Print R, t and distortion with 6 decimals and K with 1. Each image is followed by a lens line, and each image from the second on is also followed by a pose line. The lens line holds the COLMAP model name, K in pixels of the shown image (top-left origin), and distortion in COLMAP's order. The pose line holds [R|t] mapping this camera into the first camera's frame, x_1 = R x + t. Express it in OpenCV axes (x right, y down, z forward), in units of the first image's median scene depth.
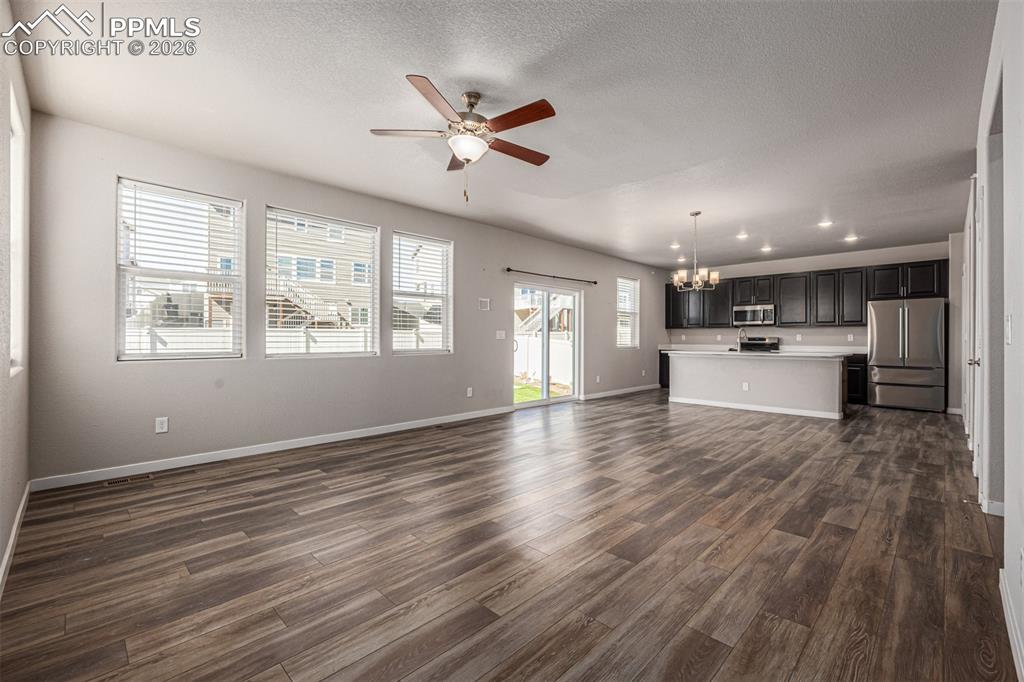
lens RADIAL K [[435.3, 0, 513.0], [0, 435.3, 337.1], [0, 0, 1]] dist [0.000625, 0.000045]
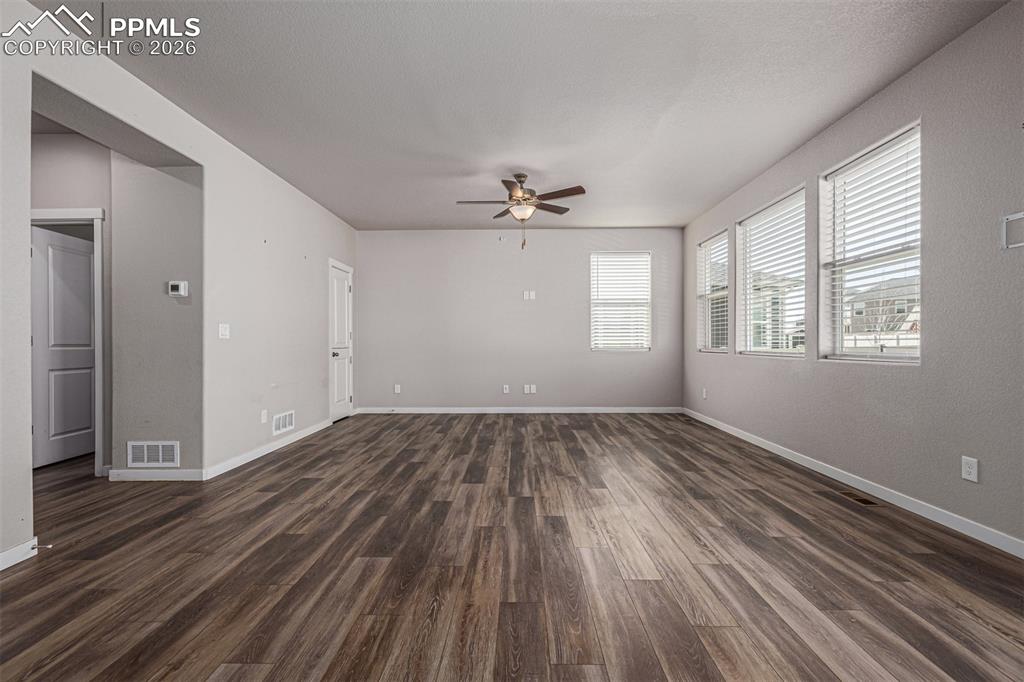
lens RADIAL K [[433.2, 0, 510.7], [0, 433.2, 345.3], [0, 0, 1]] dist [0.003387, 0.000040]
pose [[-0.724059, 0.002747, -0.689732, 0.766341], [0.003039, 0.999995, 0.000793, 0.024307], [0.689731, -0.001522, -0.724064, 1.640125]]
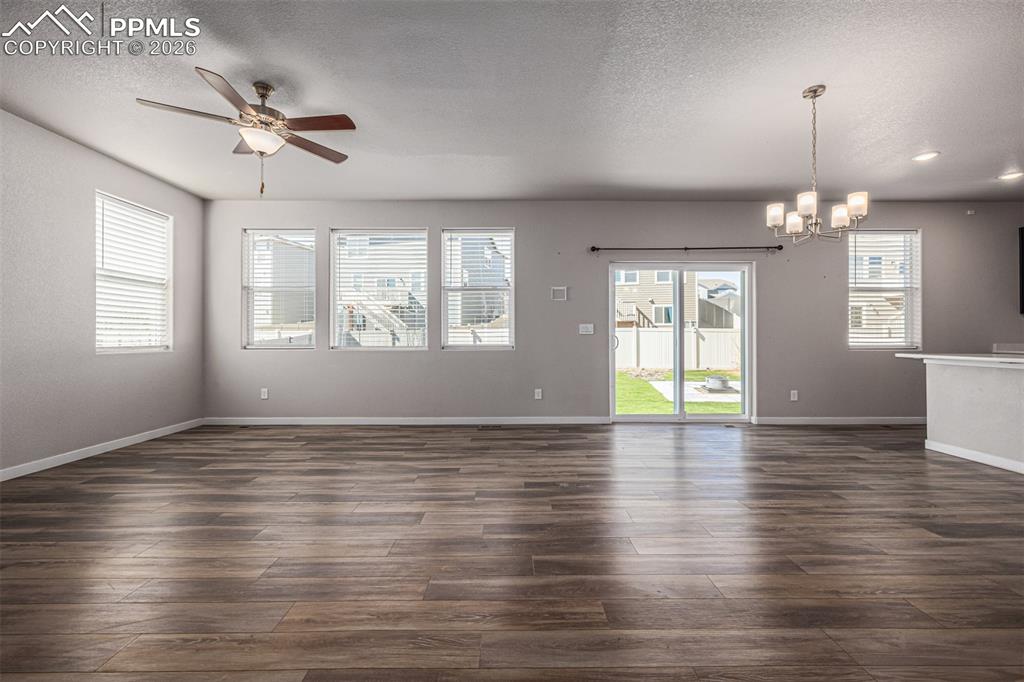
lens RADIAL K [[435.3, 0, 513.0], [0, 435.3, 337.1], [0, 0, 1]] dist [0.000625, 0.000045]
pose [[0.707092, -0.006223, -0.707094, 0.807110], [0.005620, 0.999979, -0.003181, 0.021481], [0.707099, -0.001725, 0.707112, 0.556863]]
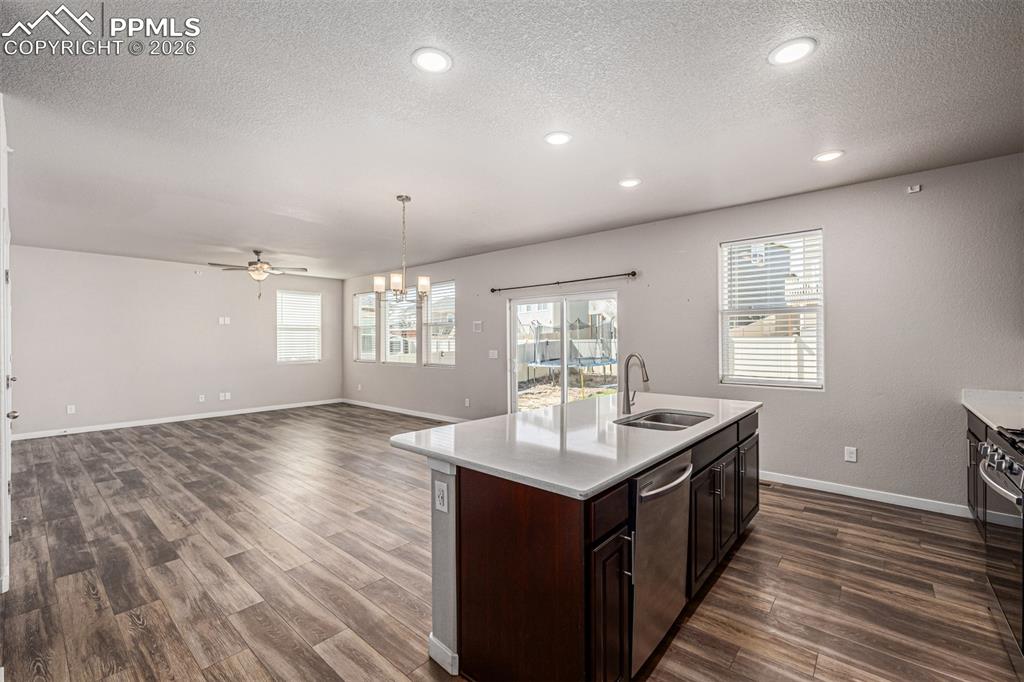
lens RADIAL K [[431.9, 0, 513.5], [0, 431.9, 339.1], [0, 0, 1]] dist [0.002099, -0.000274]
pose [[0.067514, -0.007438, -0.997691, 1.767093], [0.007897, 0.999945, -0.006920, -0.058655], [0.997687, -0.007412, 0.067569, 1.723163]]
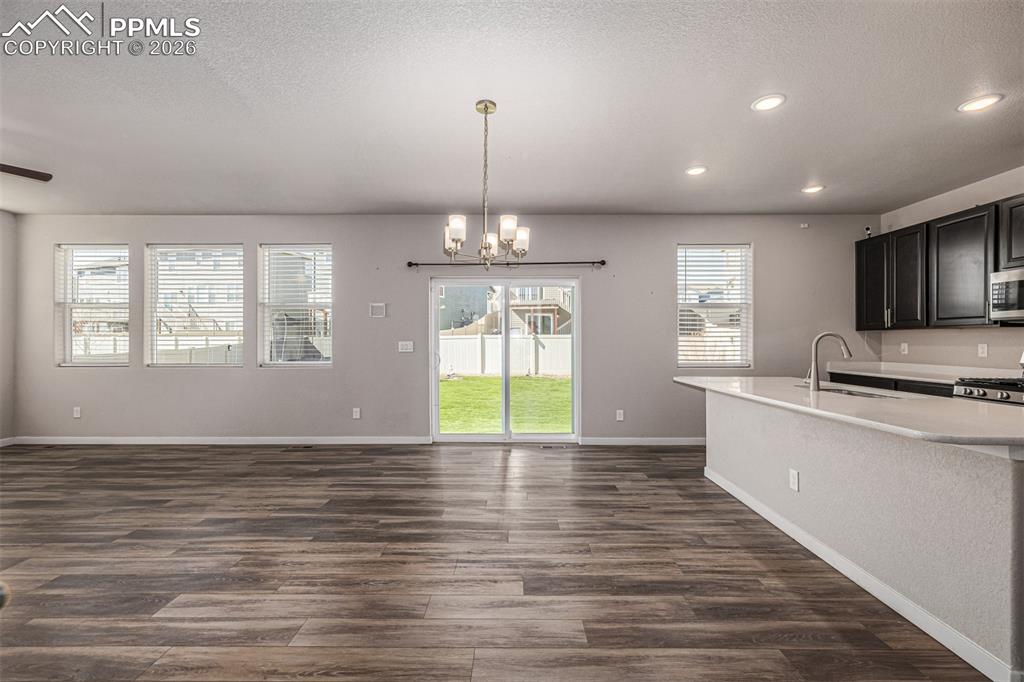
lens RADIAL K [[431.9, 0, 513.5], [0, 431.9, 339.1], [0, 0, 1]] dist [0.002099, -0.000274]
pose [[0.700197, -0.006034, -0.713925, 1.201519], [0.005123, 0.999981, -0.003427, -0.026148], [0.713932, -0.001258, 0.700214, 1.025525]]
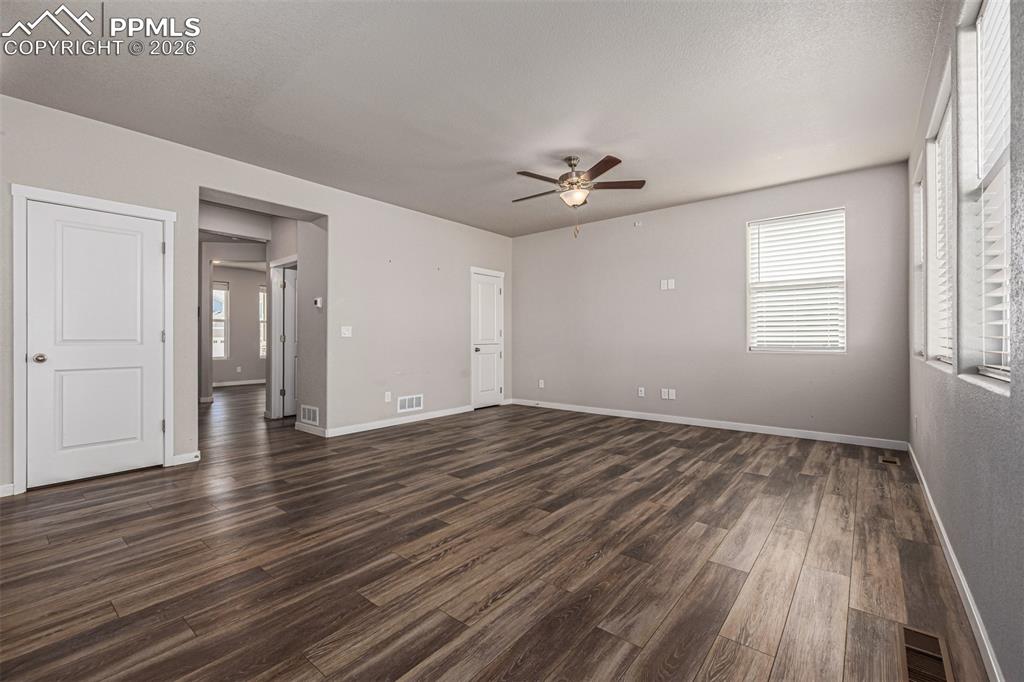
lens RADIAL K [[431.9, 0, 513.5], [0, 431.9, 339.1], [0, 0, 1]] dist [0.002099, -0.000274]
pose [[-0.995400, -0.001495, -0.095794, 0.175619], [-0.001041, 0.999988, -0.004791, 0.020482], [0.095800, -0.004670, -0.995390, 1.867429]]
